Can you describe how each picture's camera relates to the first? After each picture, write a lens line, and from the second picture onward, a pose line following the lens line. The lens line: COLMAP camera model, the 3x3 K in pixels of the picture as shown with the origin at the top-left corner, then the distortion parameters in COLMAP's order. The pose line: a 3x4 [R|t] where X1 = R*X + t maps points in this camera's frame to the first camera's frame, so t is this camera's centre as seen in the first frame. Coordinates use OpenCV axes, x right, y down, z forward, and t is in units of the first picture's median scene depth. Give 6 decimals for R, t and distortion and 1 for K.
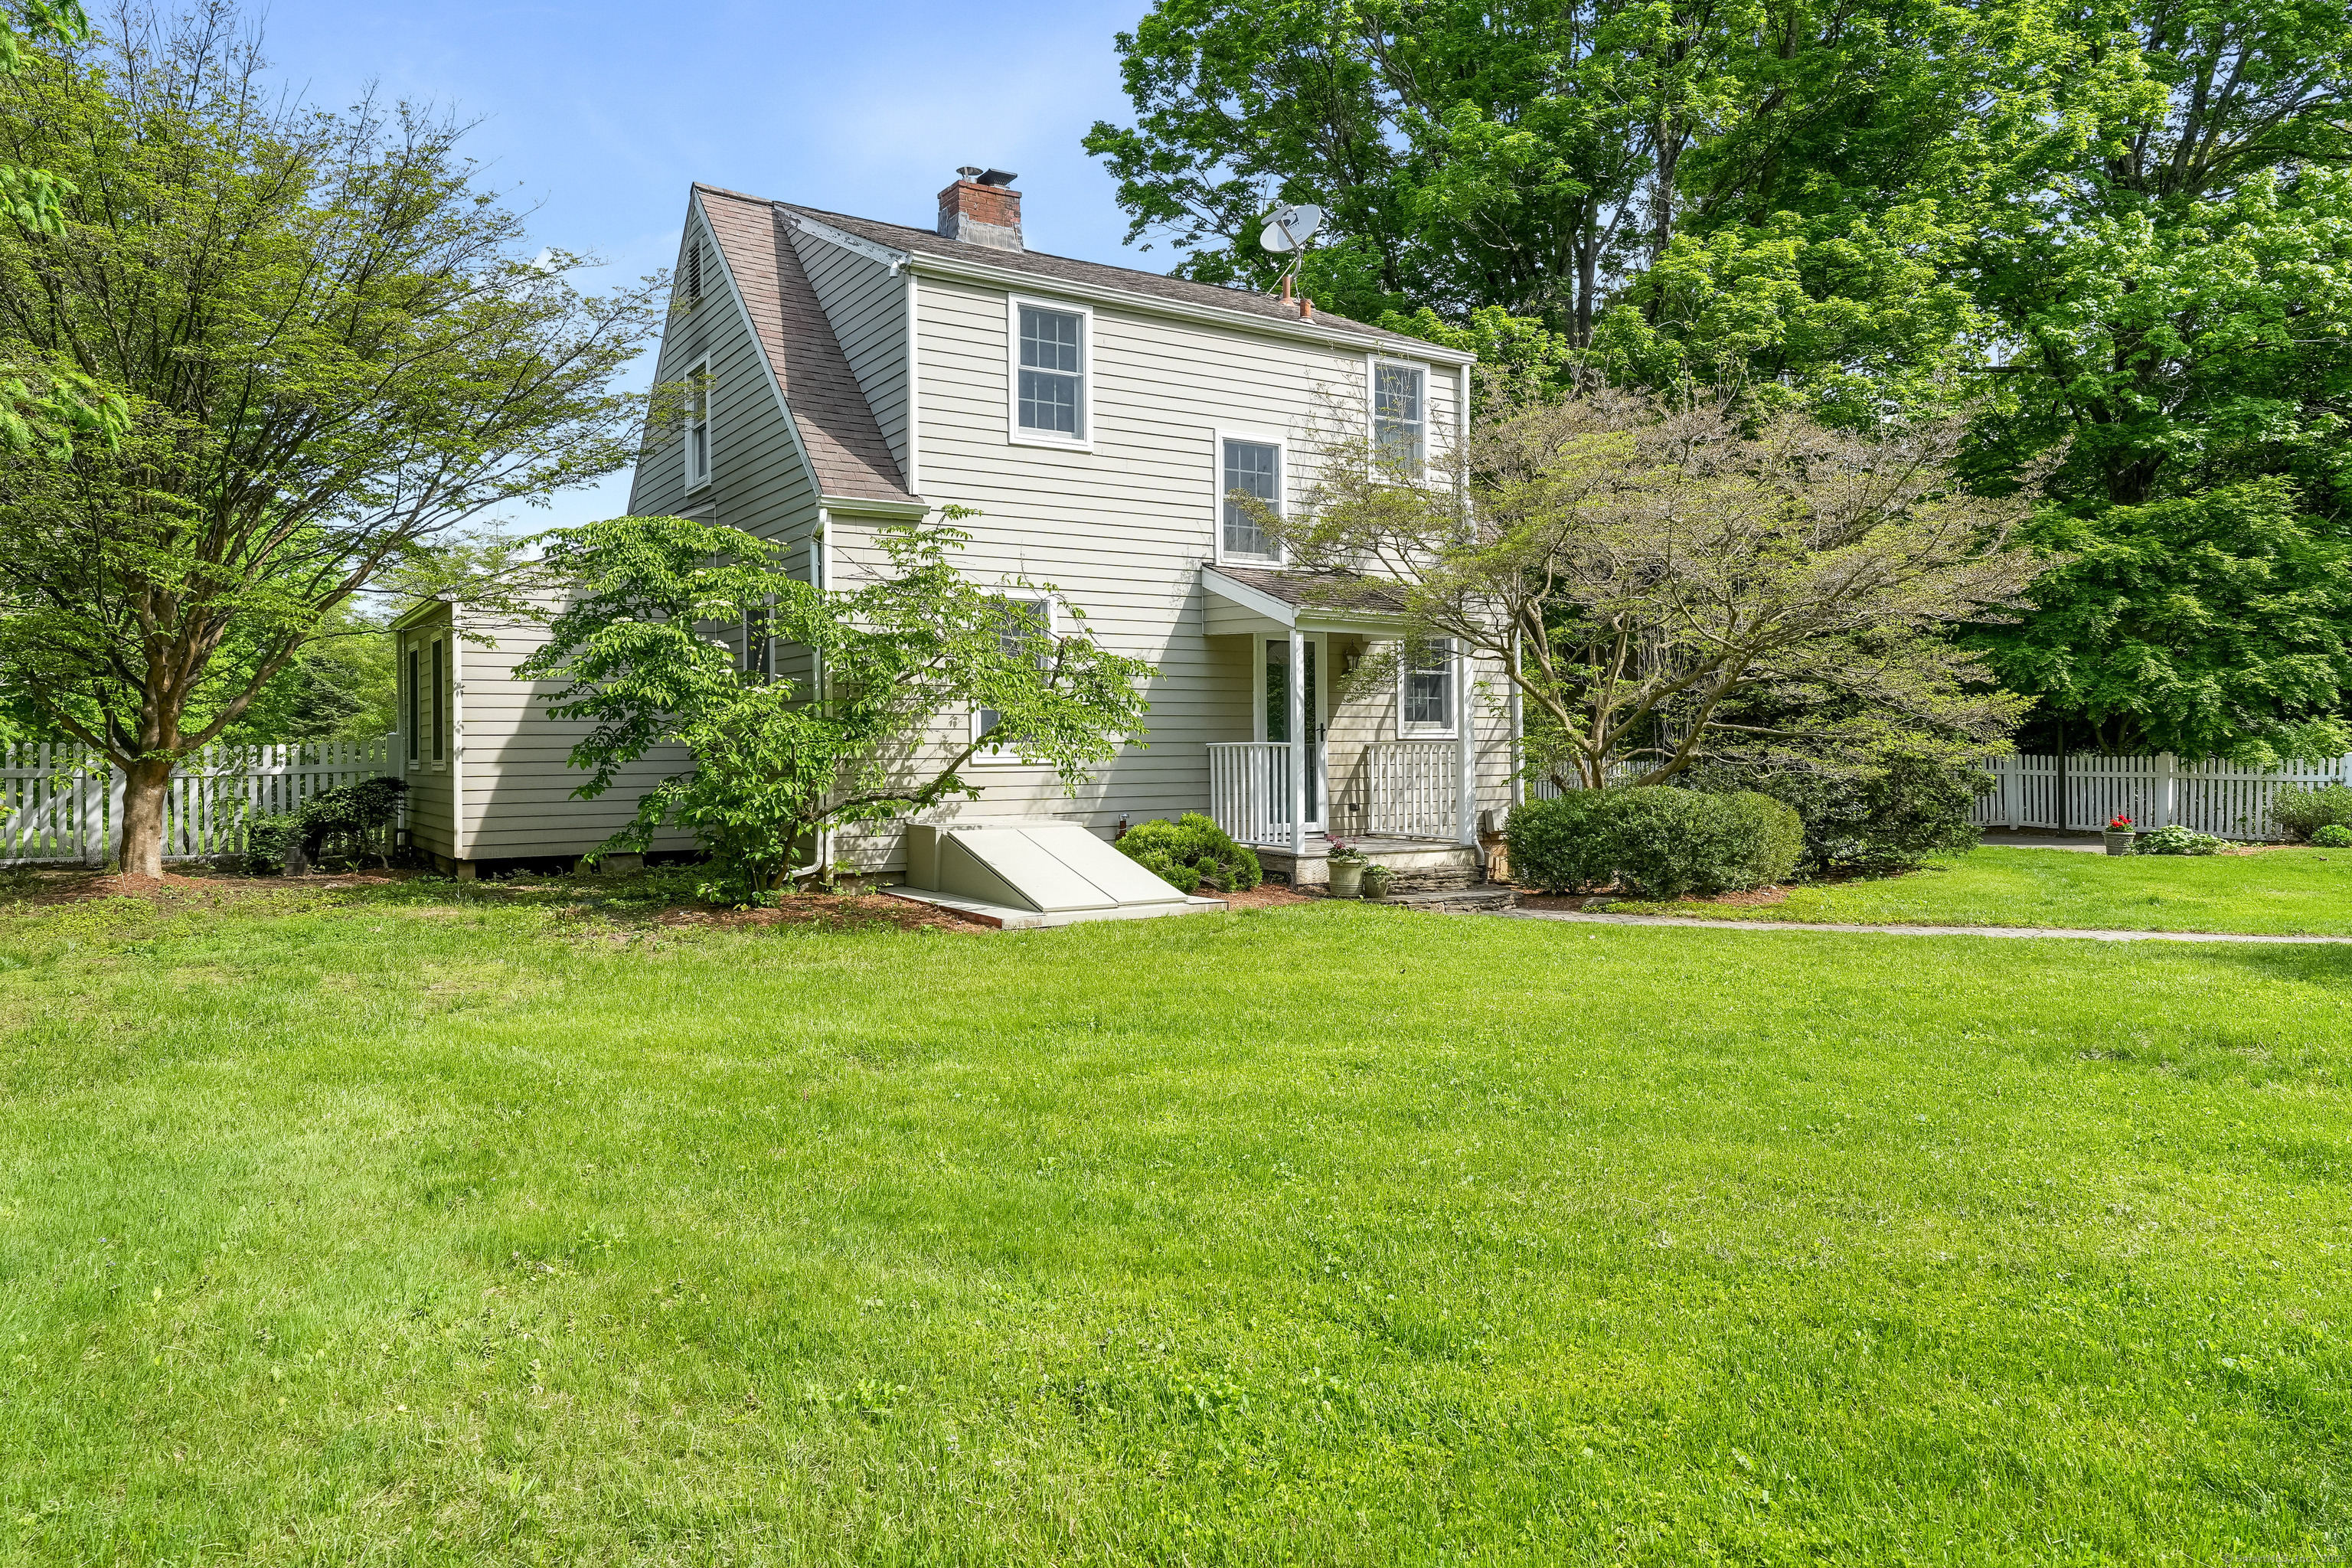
lens RADIAL K [[1591.4, 0, 1178.5], [0, 1591.4, 772.8], [0, 0, 1]] dist [-0.000623, 0.000127]
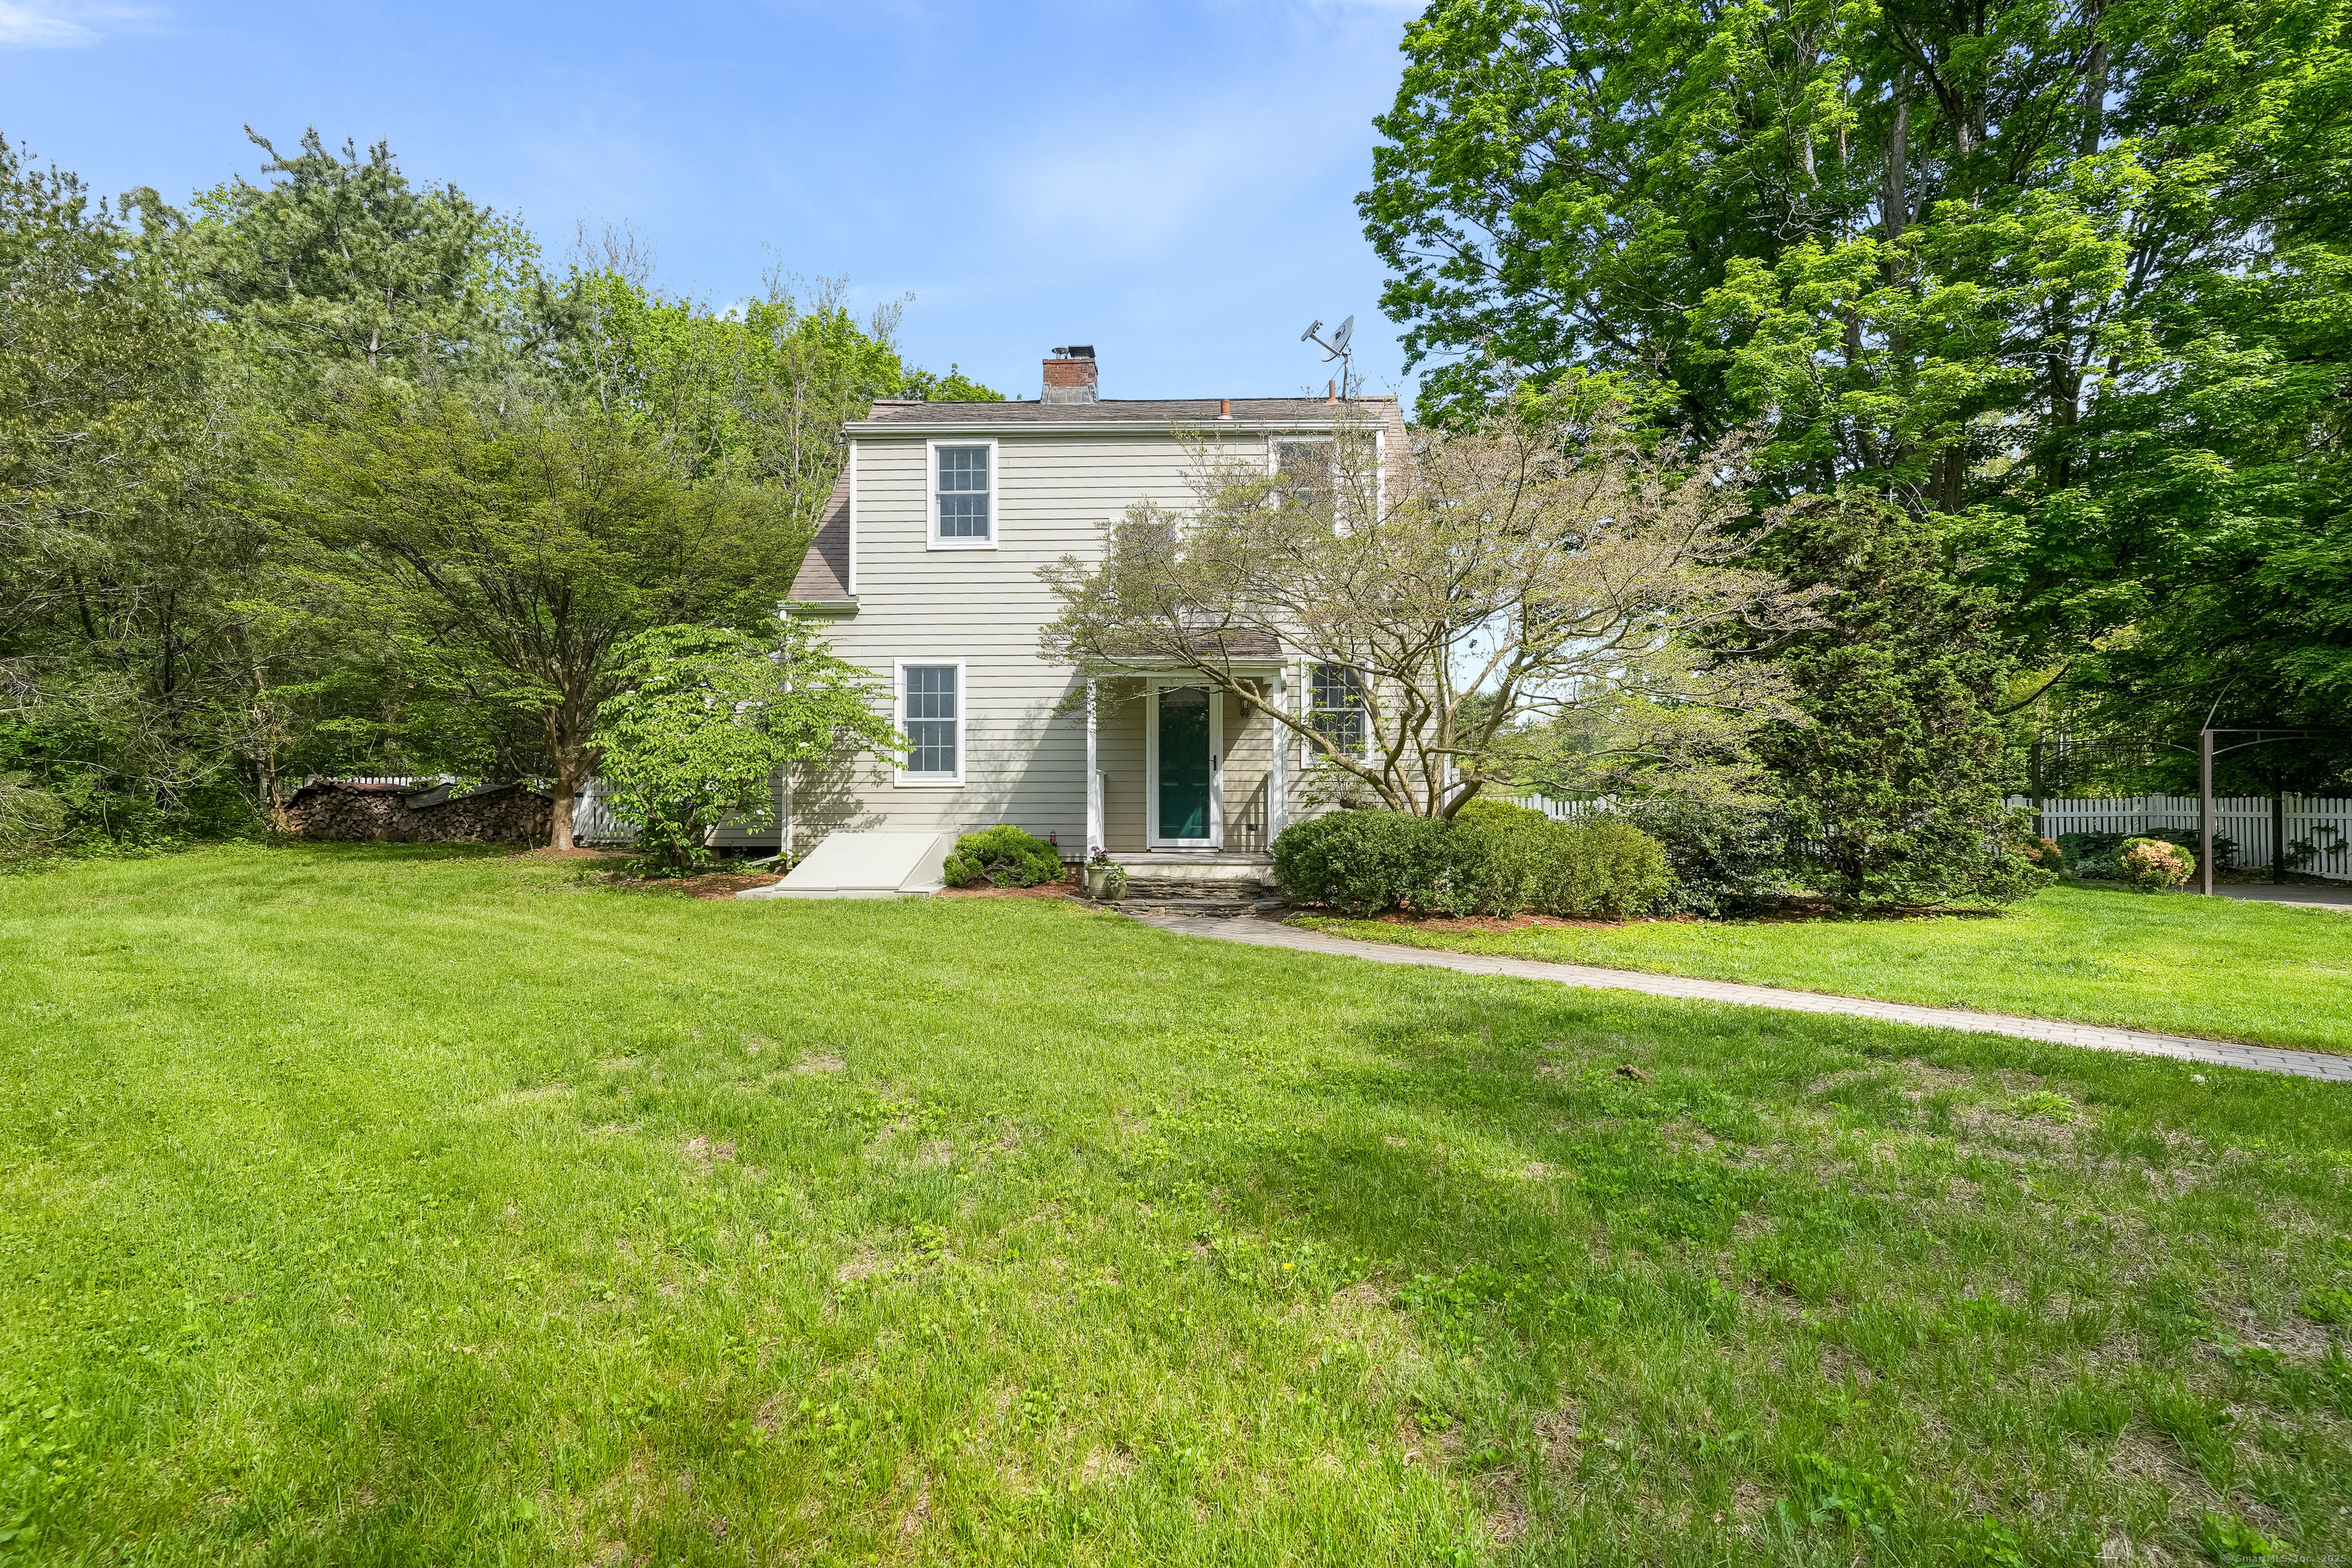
lens RADIAL K [[1136.7, 0, 1176.3], [0, 1136.7, 796.5], [0, 0, 1]] dist [-0.001522, -0.000071]
pose [[0.821434, 0.005636, -0.570276, 0.604384], [-0.014077, 0.999847, -0.010396, 0.009694], [0.570130, 0.016567, 0.821387, 0.320985]]
